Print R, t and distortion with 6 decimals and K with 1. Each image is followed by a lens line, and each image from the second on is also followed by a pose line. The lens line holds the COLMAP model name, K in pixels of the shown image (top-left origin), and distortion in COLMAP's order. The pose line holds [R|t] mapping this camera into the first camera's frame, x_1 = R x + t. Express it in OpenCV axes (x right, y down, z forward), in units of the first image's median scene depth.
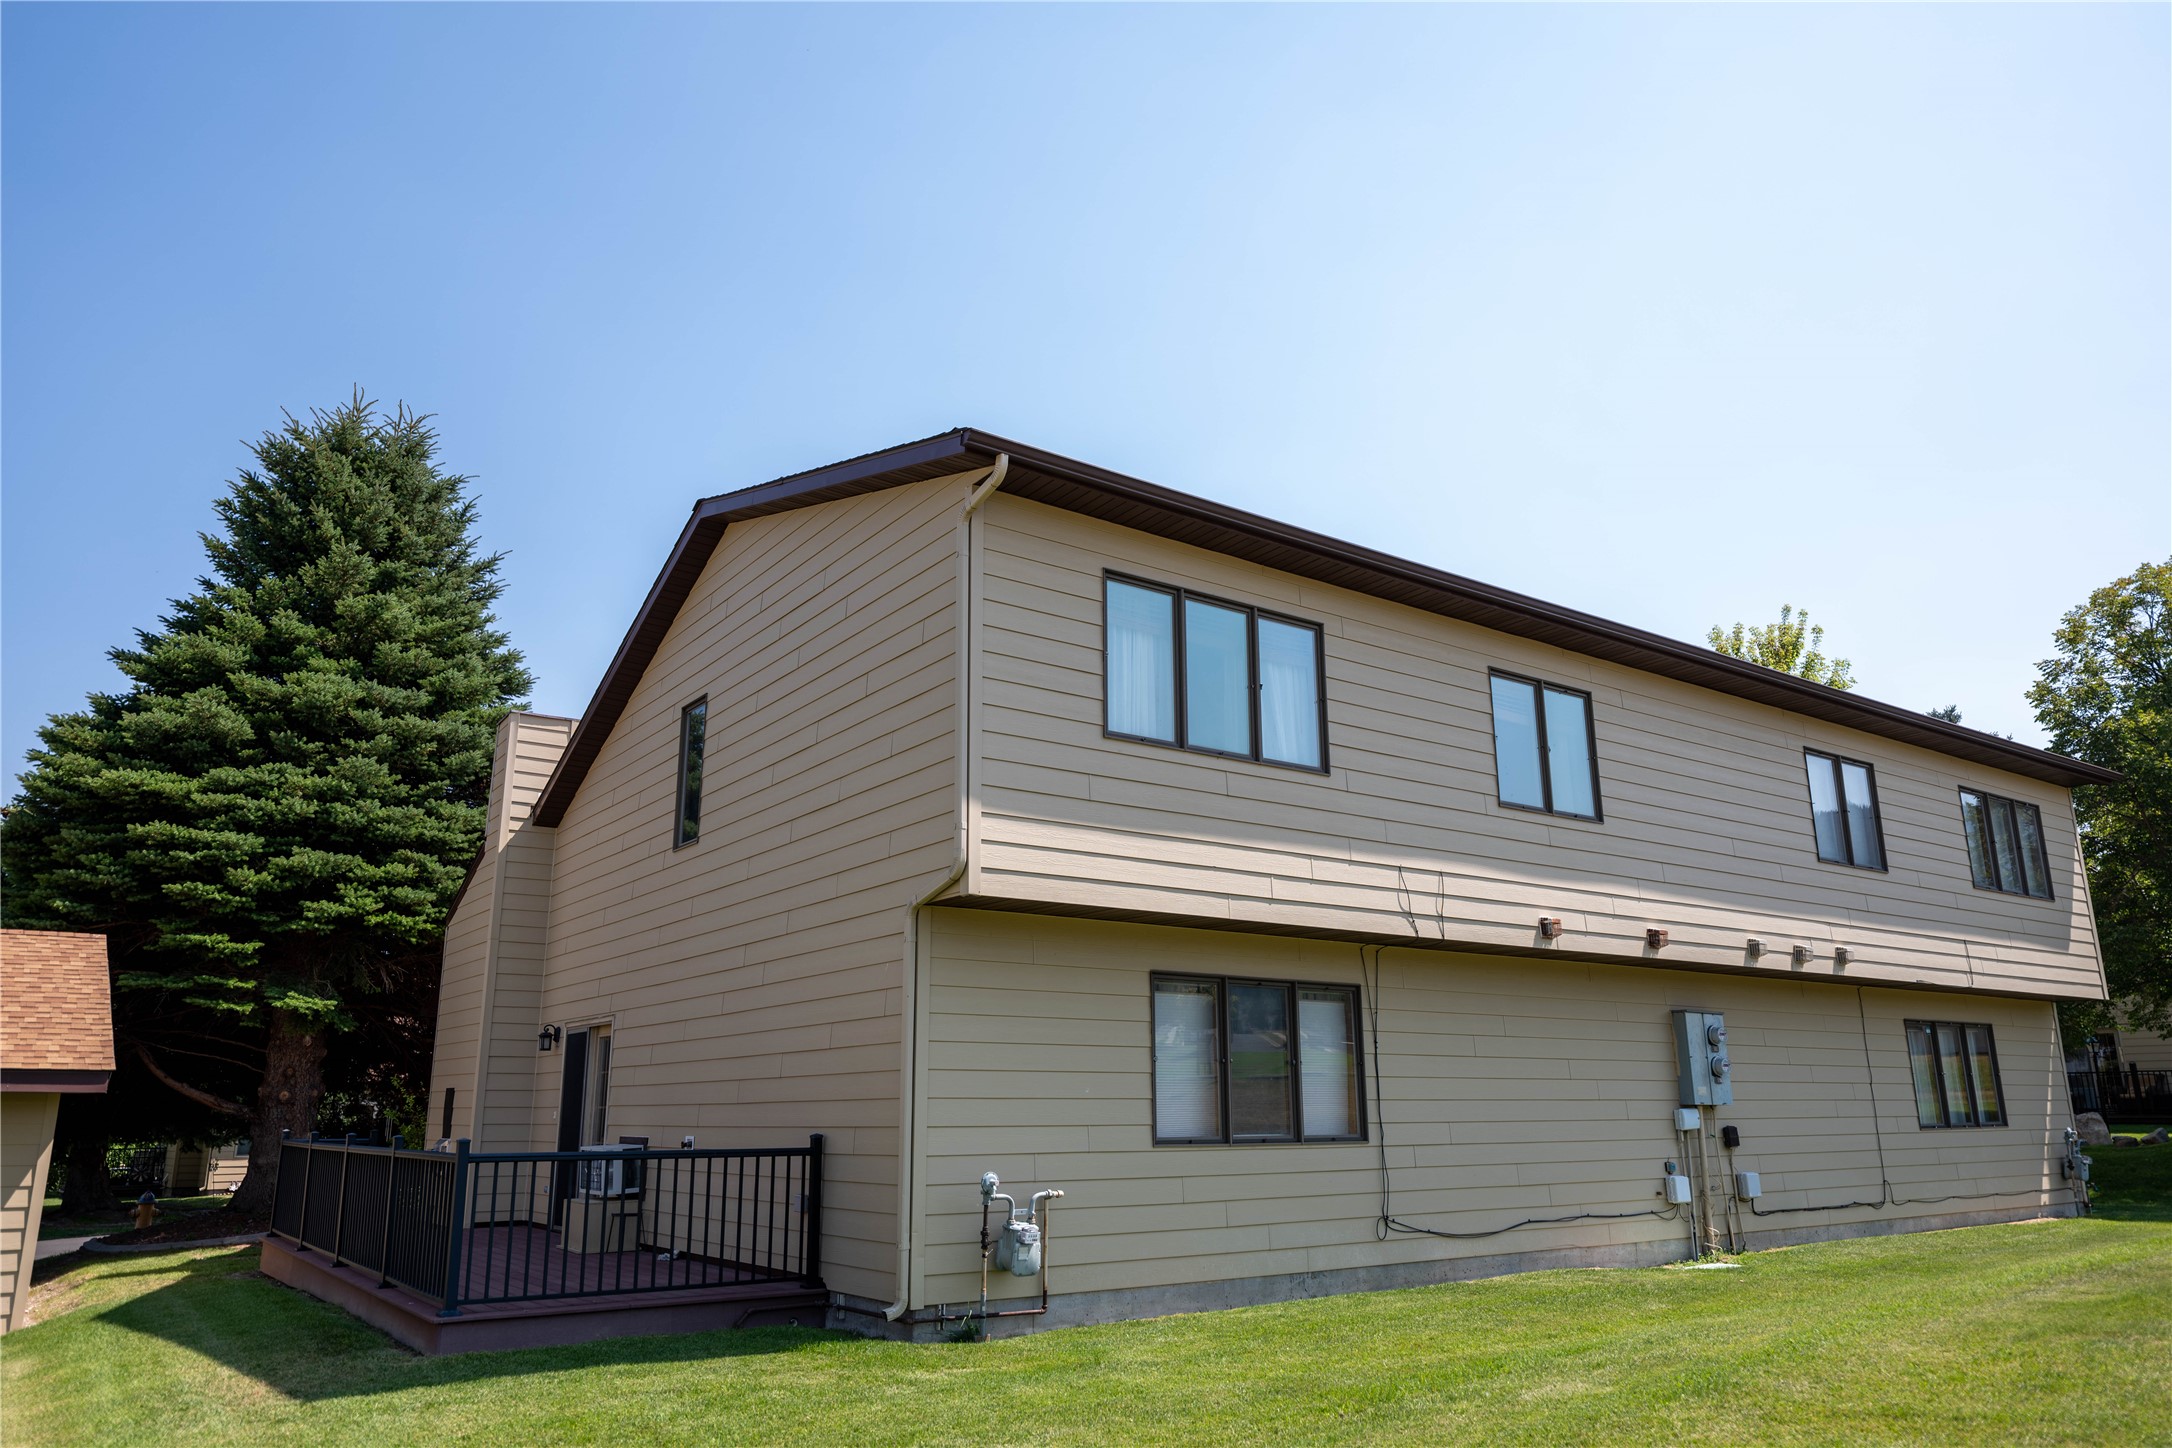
lens RADIAL K [[1477.7, 0, 1080.3], [0, 1477.7, 734.9], [0, 0, 1]] dist [0.003535, -0.001848]
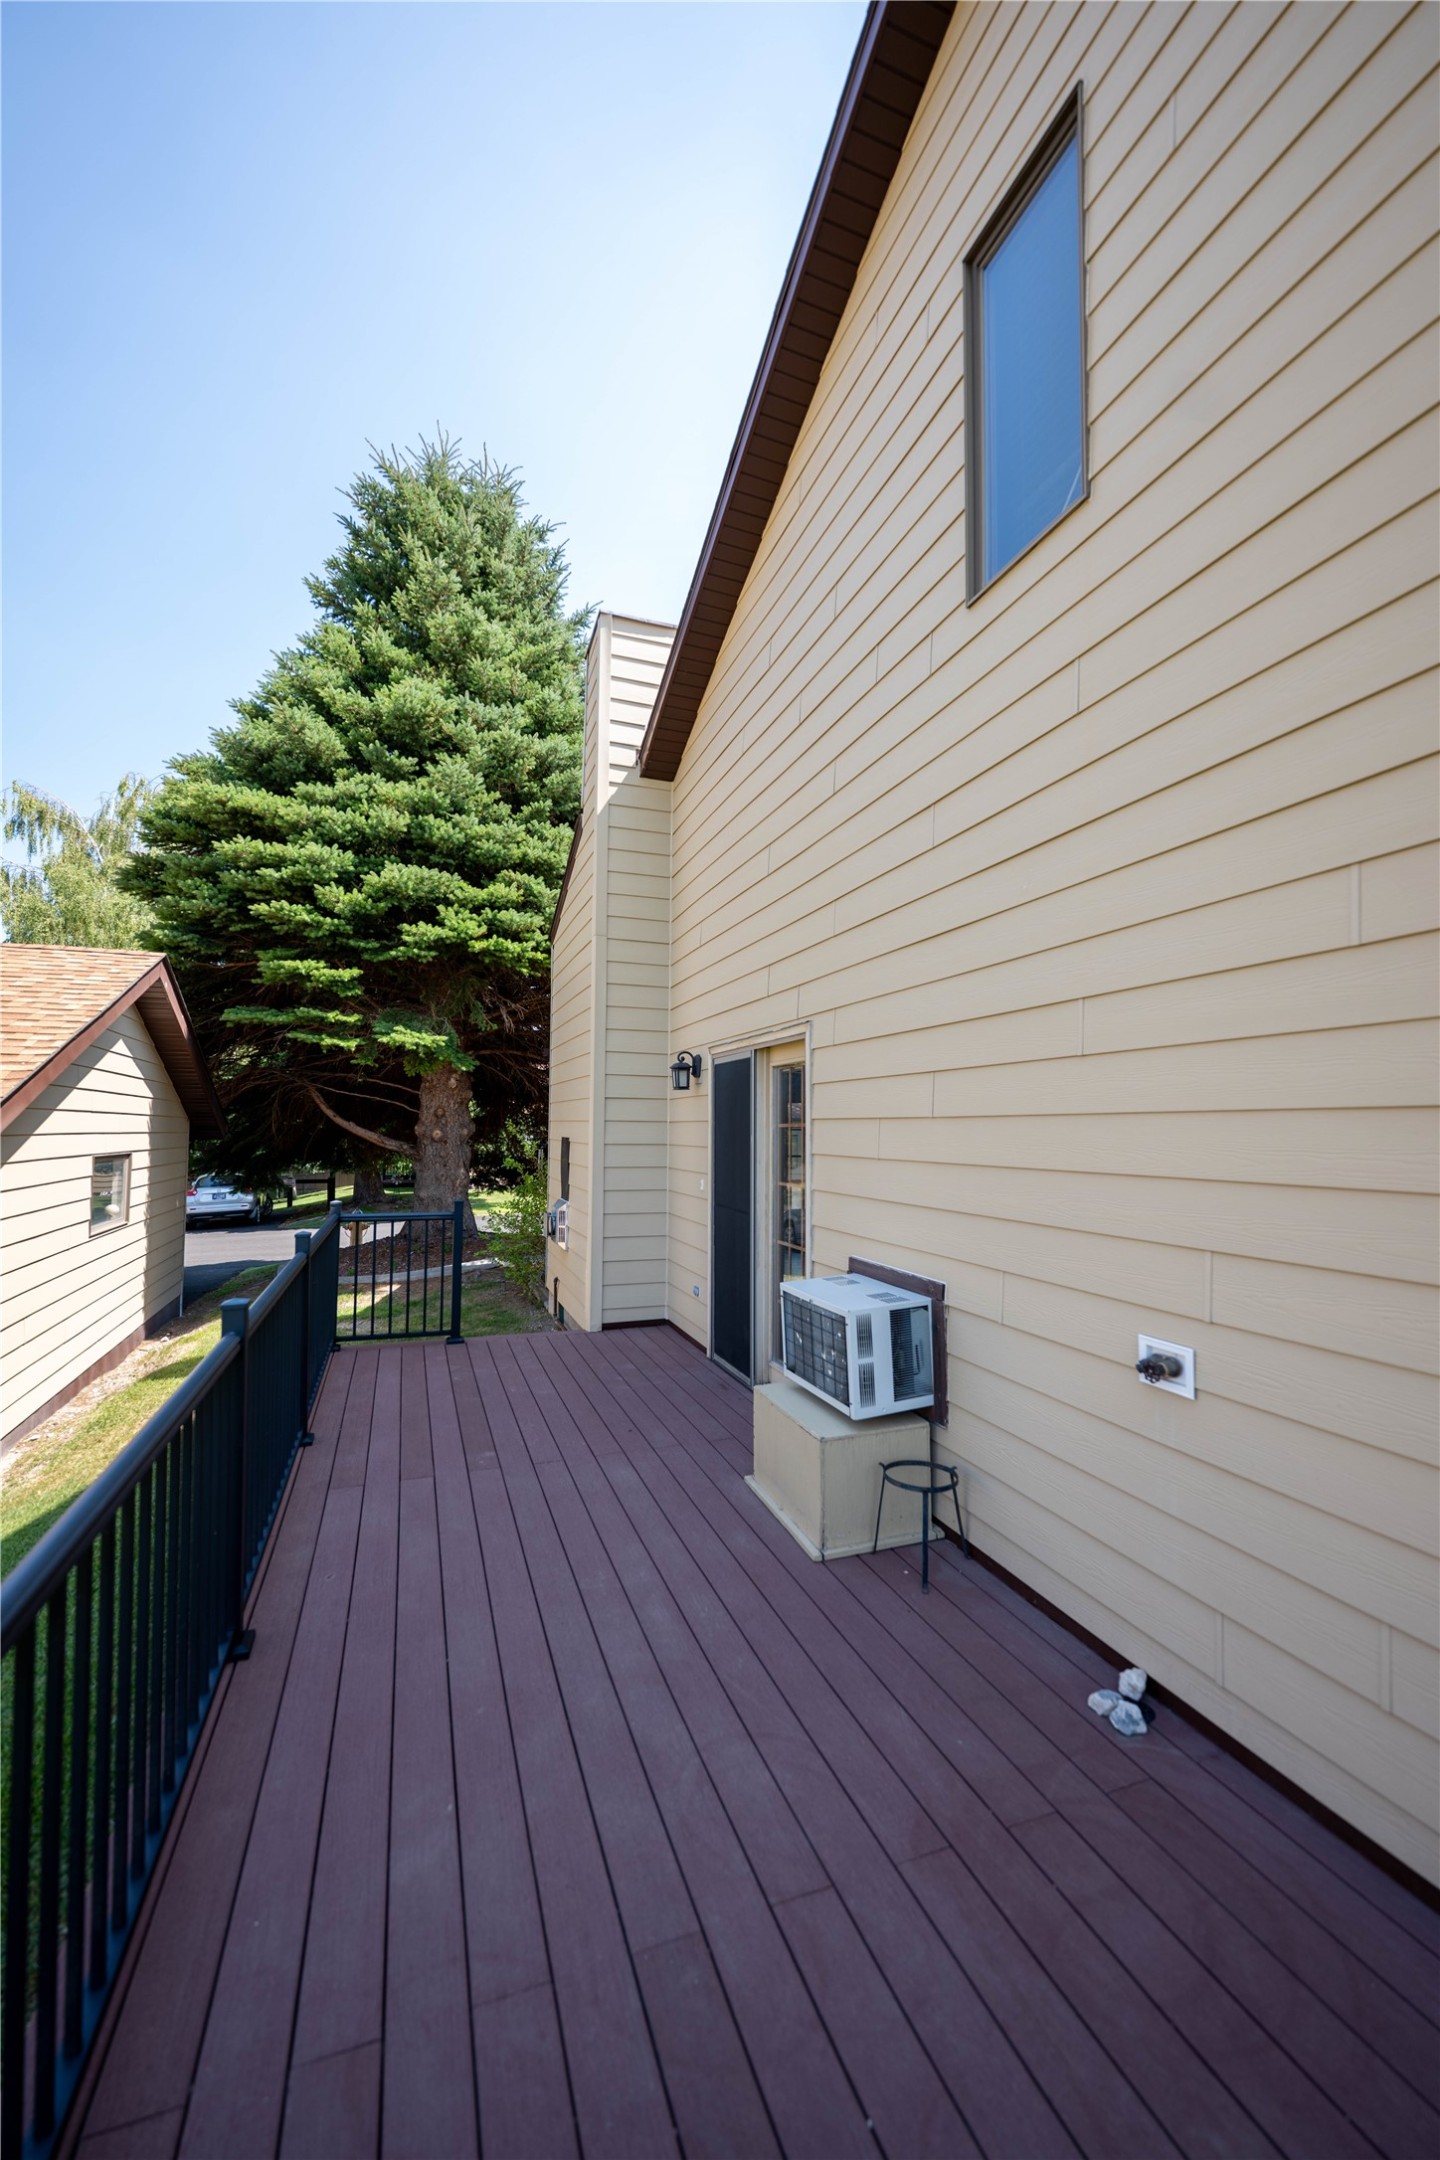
lens RADIAL K [[865.5, 0, 720.0], [0, 865.5, 1080.0], [0, 0, 1]] dist [-0.000696, -0.000416]
pose [[0.964488, -0.002536, -0.264115, -0.203917], [0.052856, 0.981580, 0.183594, 0.116618], [0.258784, -0.191034, 0.946856, 0.535526]]
